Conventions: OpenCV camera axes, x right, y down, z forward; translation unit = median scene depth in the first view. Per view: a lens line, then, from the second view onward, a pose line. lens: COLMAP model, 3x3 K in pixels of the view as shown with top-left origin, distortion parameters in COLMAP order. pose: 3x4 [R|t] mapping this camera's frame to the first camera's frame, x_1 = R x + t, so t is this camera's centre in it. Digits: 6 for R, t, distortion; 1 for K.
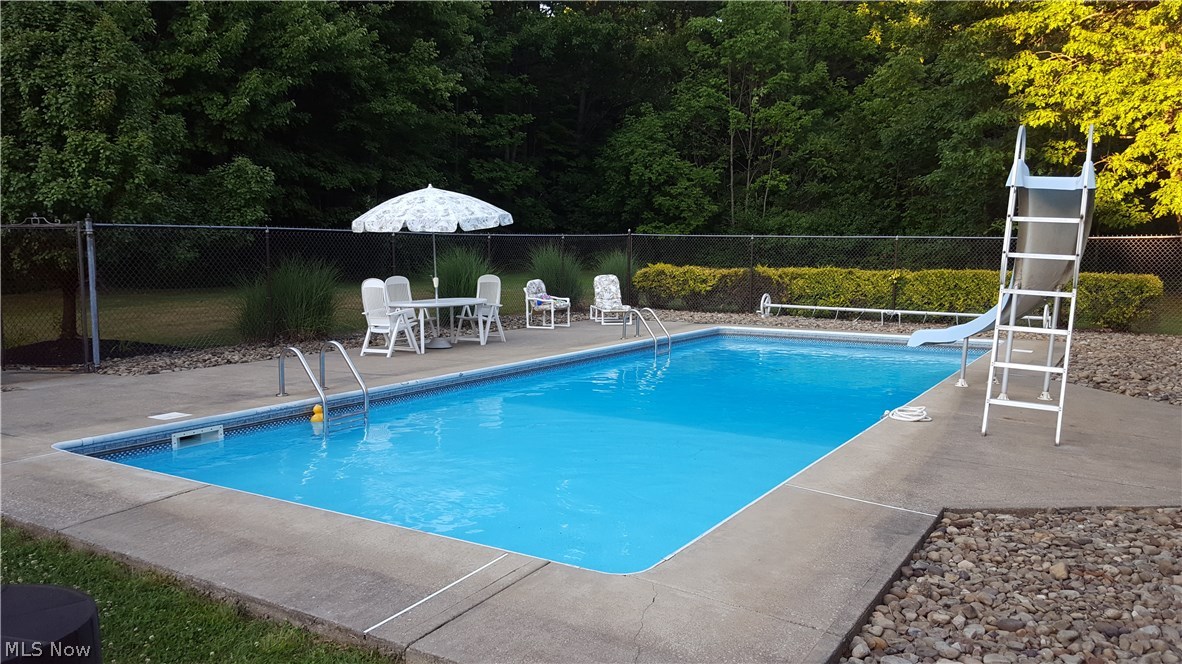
lens RADIAL K [[878.1, 0, 590.7], [0, 878.1, 349.6], [0, 0, 1]] dist [0.133584, -0.200761]
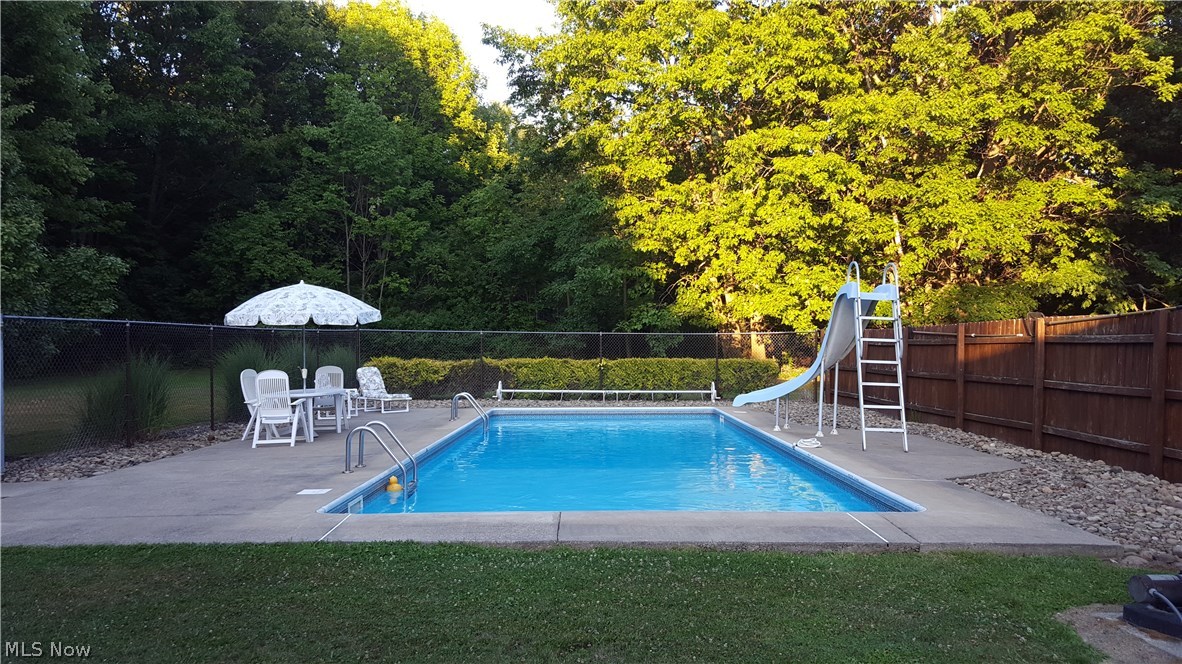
lens RADIAL K [[878.1, 0, 590.7], [0, 878.1, 349.6], [0, 0, 1]] dist [0.133584, -0.200761]
pose [[0.850634, -0.009666, 0.525670, -0.280001], [0.068634, 0.993317, -0.092798, 0.010148], [-0.521260, 0.115016, 0.845612, -0.038511]]
